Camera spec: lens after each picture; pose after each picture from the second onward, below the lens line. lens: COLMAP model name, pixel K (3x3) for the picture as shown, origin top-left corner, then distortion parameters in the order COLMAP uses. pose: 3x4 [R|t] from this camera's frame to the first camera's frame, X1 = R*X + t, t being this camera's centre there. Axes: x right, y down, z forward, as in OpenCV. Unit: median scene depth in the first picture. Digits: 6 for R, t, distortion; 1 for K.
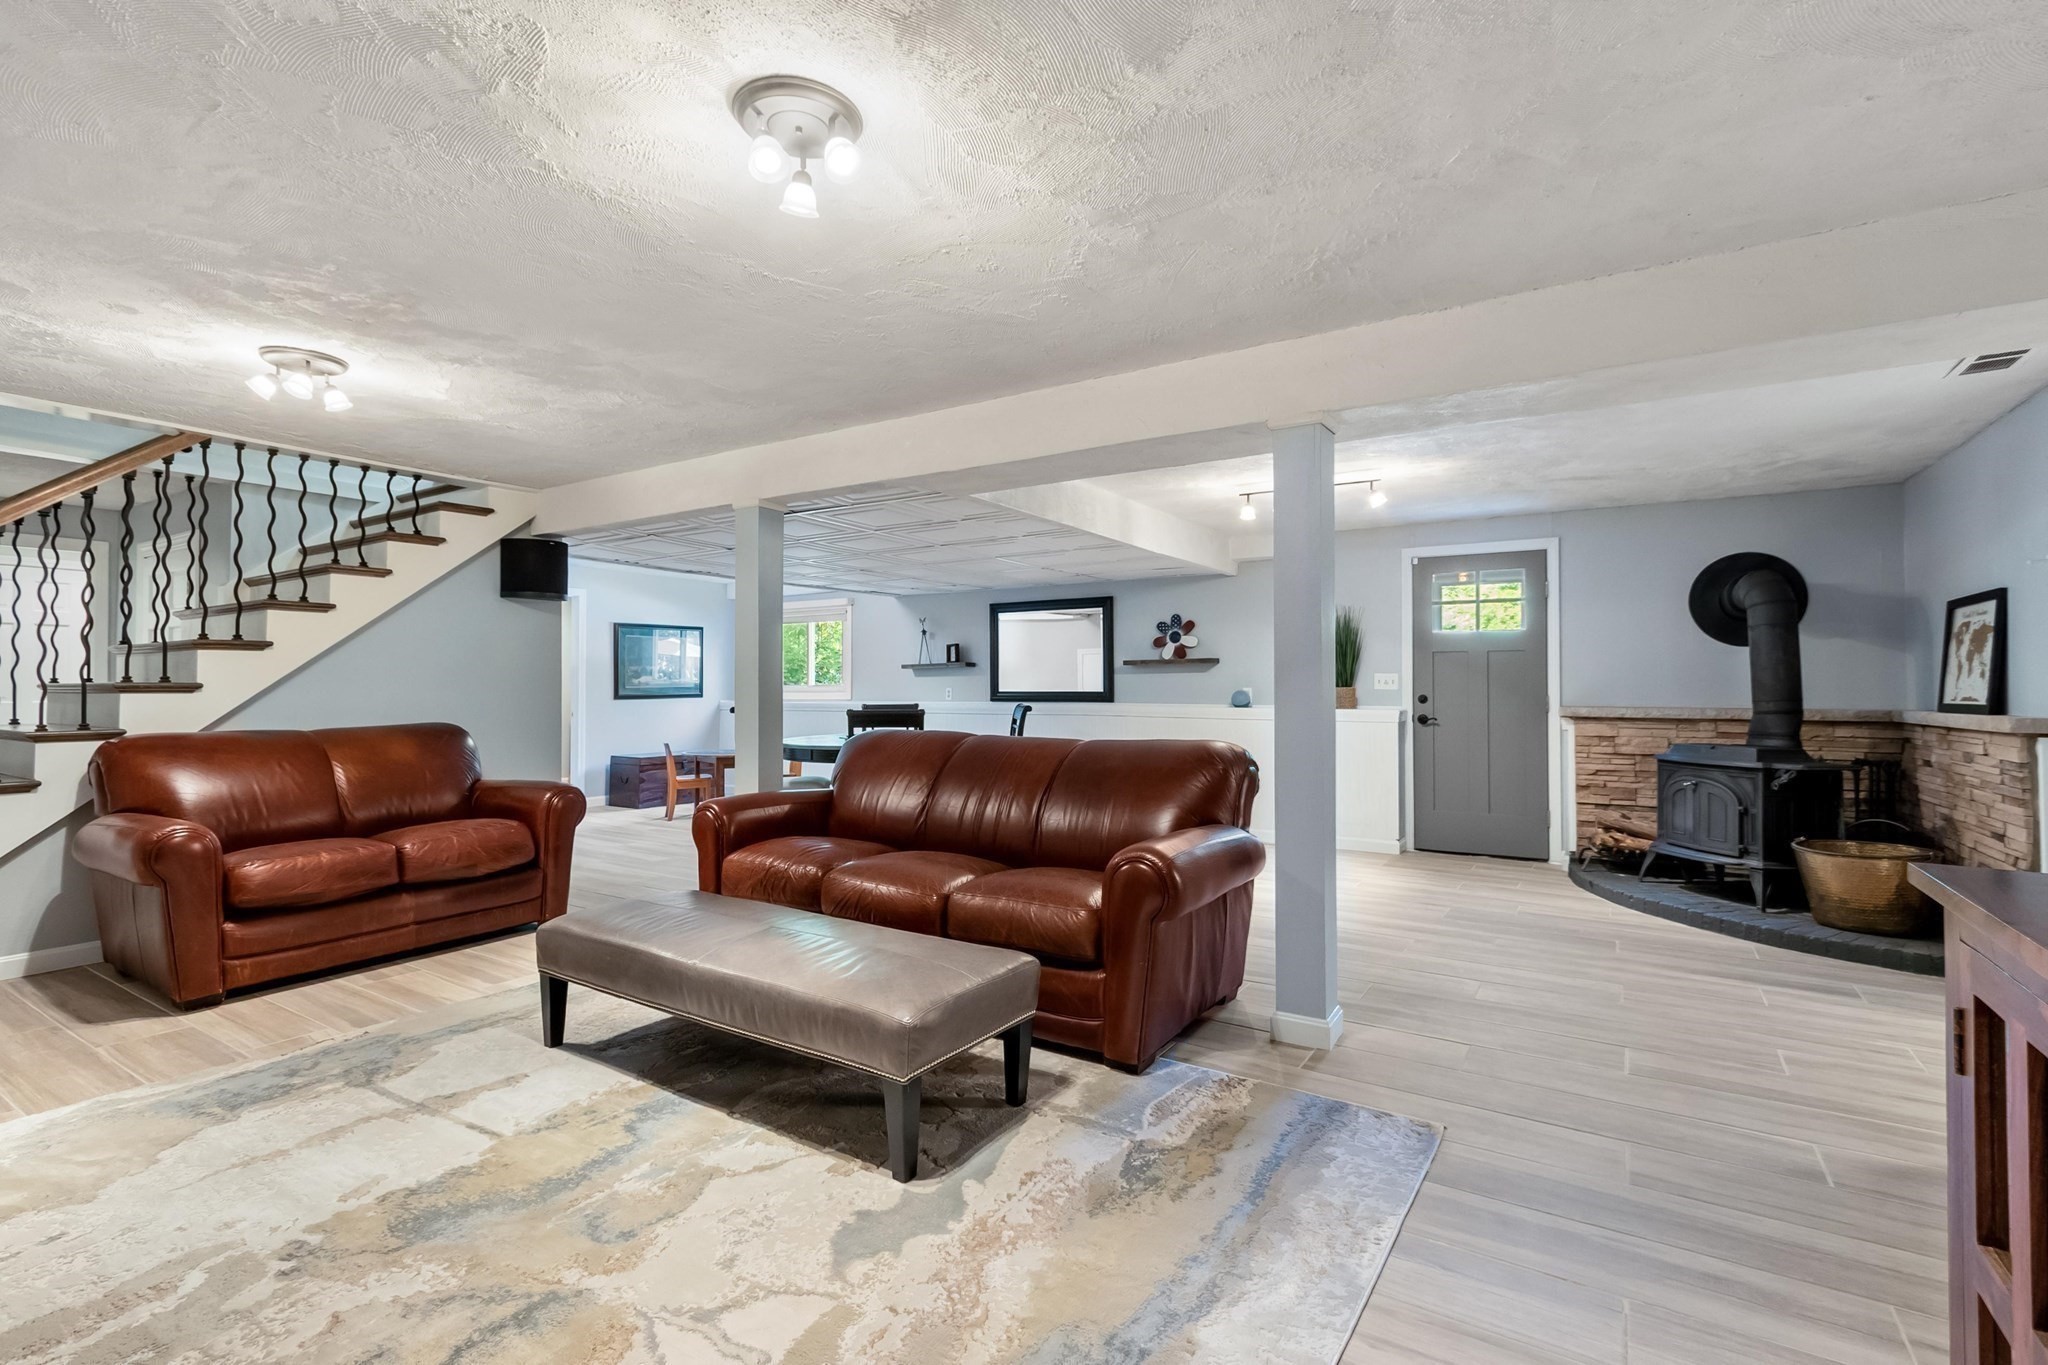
lens RADIAL K [[887.2, 0, 1006.6], [0, 887.2, 675.6], [0, 0, 1]] dist [0.000918, 0.000574]
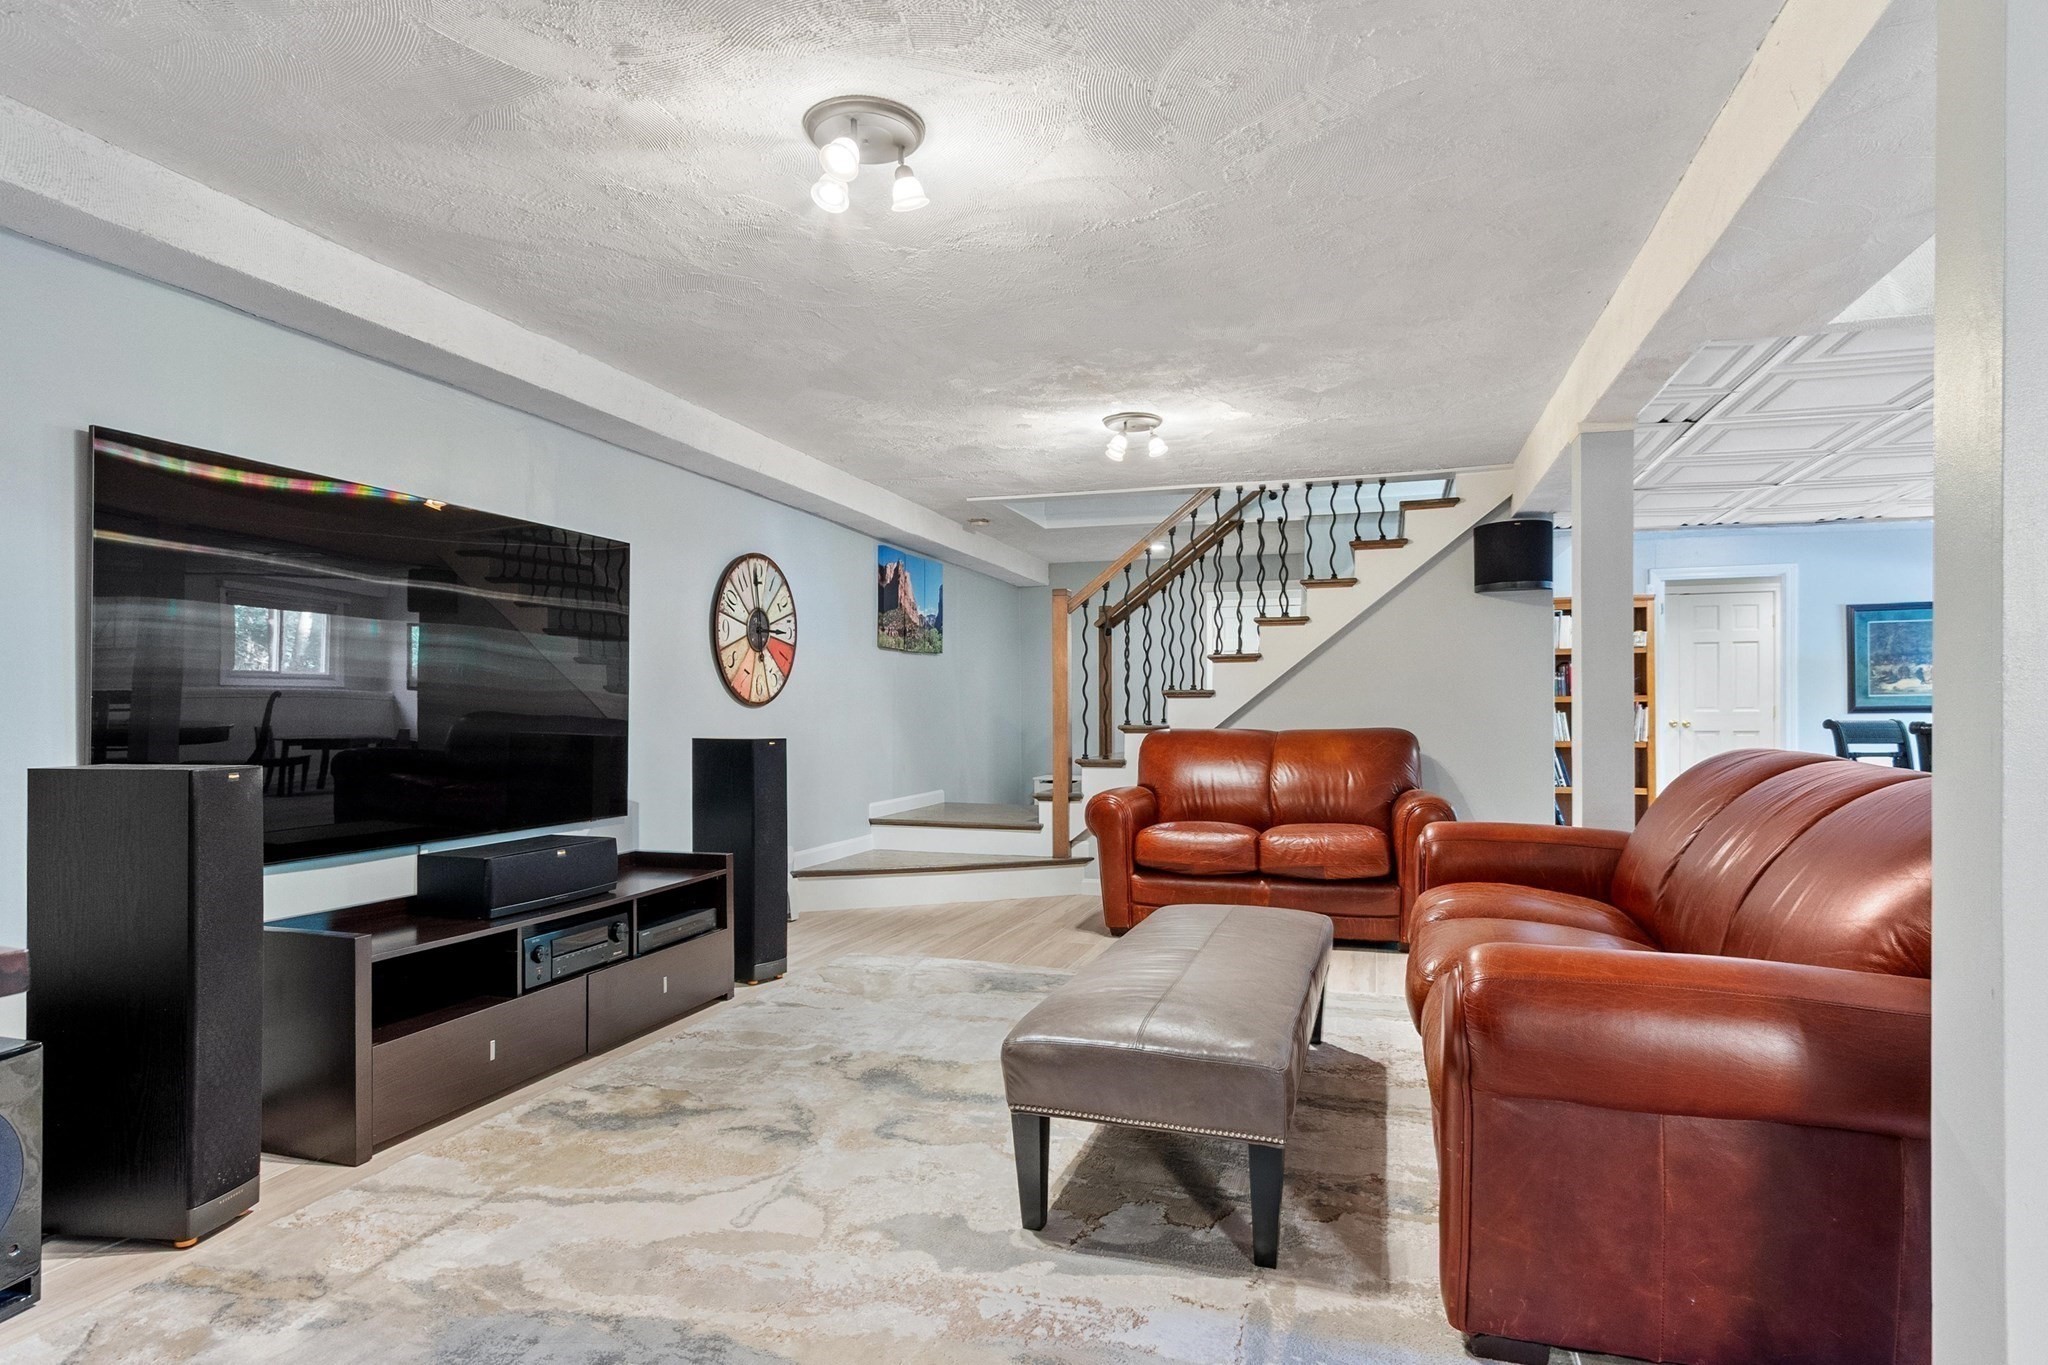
lens RADIAL K [[1039.8, 0, 1022.1], [0, 1039.8, 685.3], [0, 0, 1]] dist [0.001302, -0.001567]
pose [[0.302503, -0.023393, -0.952861, 0.638445], [0.015864, 0.999684, -0.019507, 0.042525], [0.953016, -0.009215, 0.302779, 0.507745]]
